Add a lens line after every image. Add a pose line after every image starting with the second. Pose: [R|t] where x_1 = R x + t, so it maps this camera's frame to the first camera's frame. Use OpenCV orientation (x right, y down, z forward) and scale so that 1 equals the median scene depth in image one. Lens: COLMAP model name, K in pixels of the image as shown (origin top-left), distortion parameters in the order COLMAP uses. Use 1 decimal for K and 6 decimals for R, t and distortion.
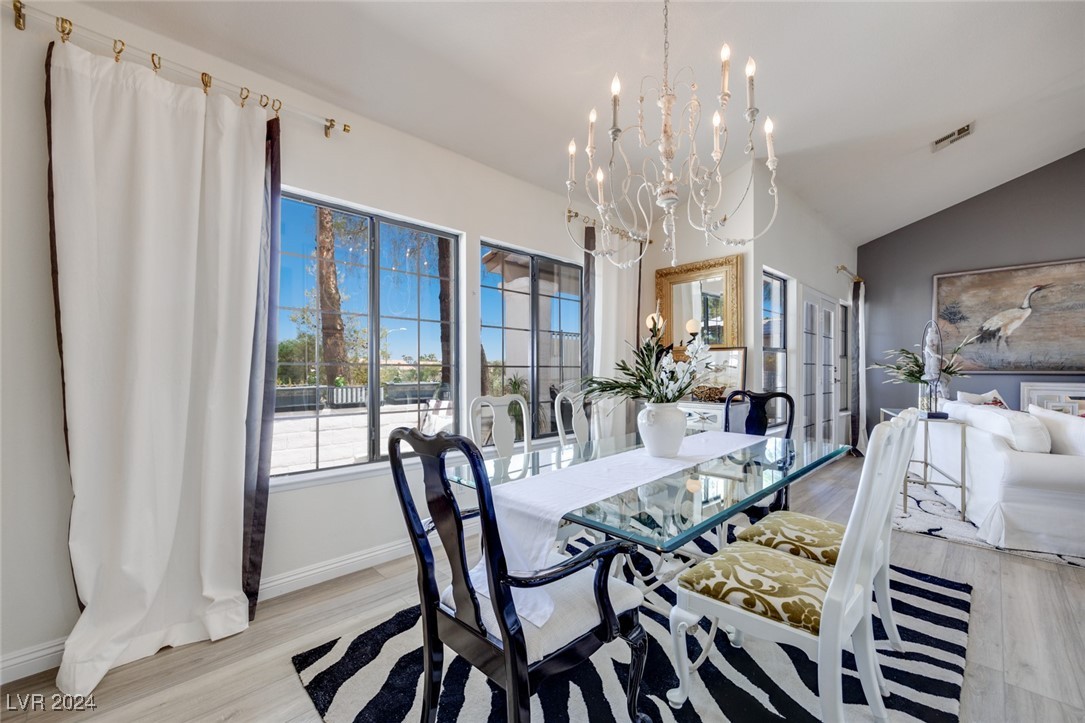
lens RADIAL K [[437.2, 0, 534.1], [0, 437.2, 369.6], [0, 0, 1]] dist [-0.003511, -0.000517]
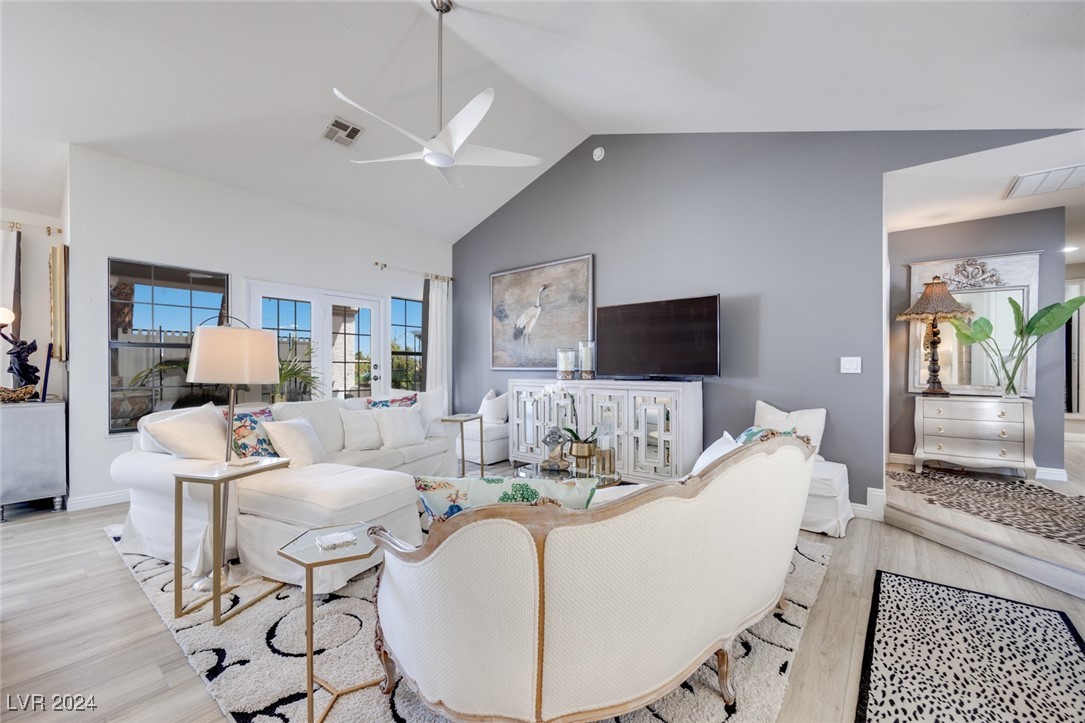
lens RADIAL K [[437.2, 0, 534.1], [0, 437.2, 369.6], [0, 0, 1]] dist [-0.003511, -0.000517]
pose [[0.993059, -0.004654, 0.117523, 0.990395], [0.004342, 0.999986, 0.002908, 0.005356], [-0.117535, -0.002378, 0.993066, -0.031655]]
